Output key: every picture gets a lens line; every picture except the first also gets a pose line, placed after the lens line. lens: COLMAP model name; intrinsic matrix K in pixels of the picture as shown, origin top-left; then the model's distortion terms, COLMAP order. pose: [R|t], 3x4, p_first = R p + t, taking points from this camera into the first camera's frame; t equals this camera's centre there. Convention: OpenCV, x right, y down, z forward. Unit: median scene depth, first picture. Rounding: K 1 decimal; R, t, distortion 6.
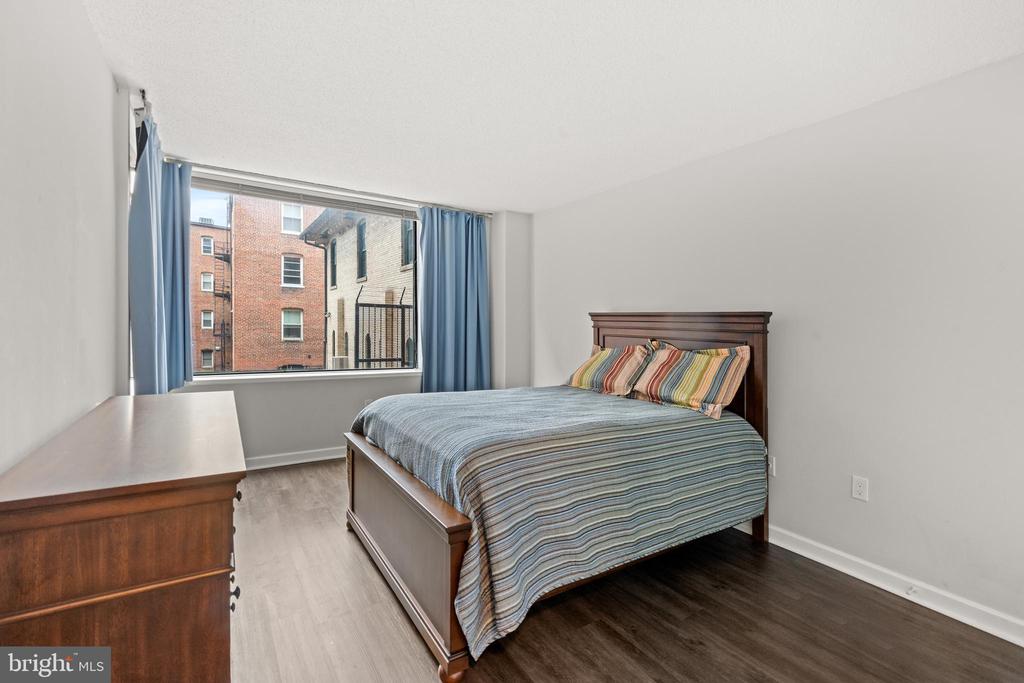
lens RADIAL K [[454.7, 0, 507.8], [0, 454.7, 323.6], [0, 0, 1]] dist [-0.001156, -0.000071]
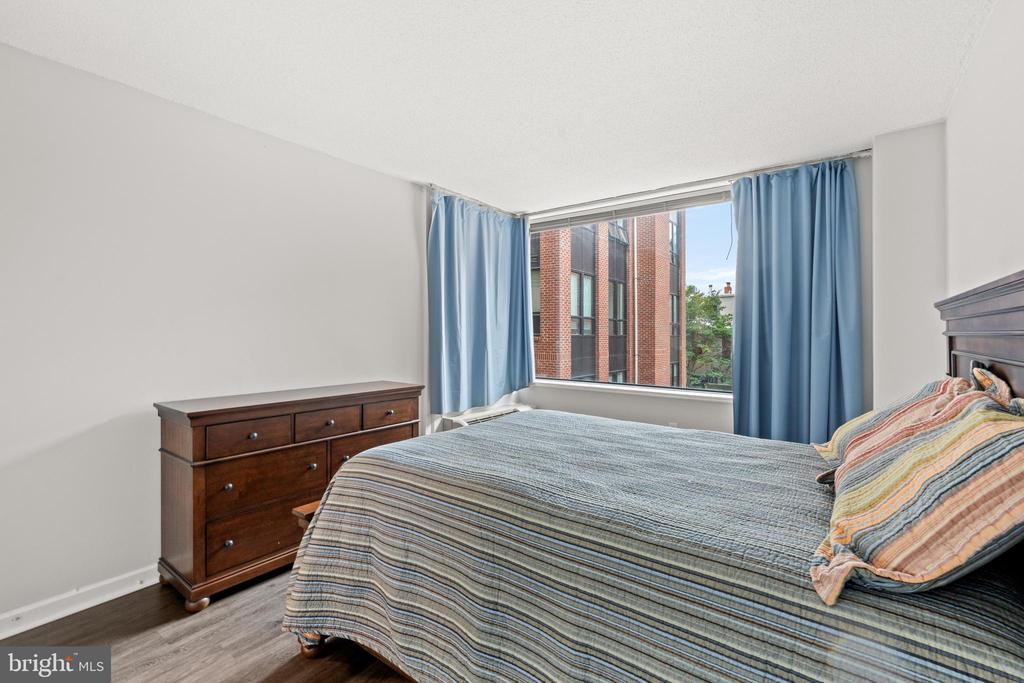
lens RADIAL K [[451.5, 0, 506.8], [0, 451.5, 342.5], [0, 0, 1]] dist [-0.003123, -0.000063]
pose [[0.354681, -0.002854, -0.934983, 0.382541], [0.003879, 0.999991, -0.001581, 0.012780], [0.934979, -0.003066, 0.354689, 0.377592]]
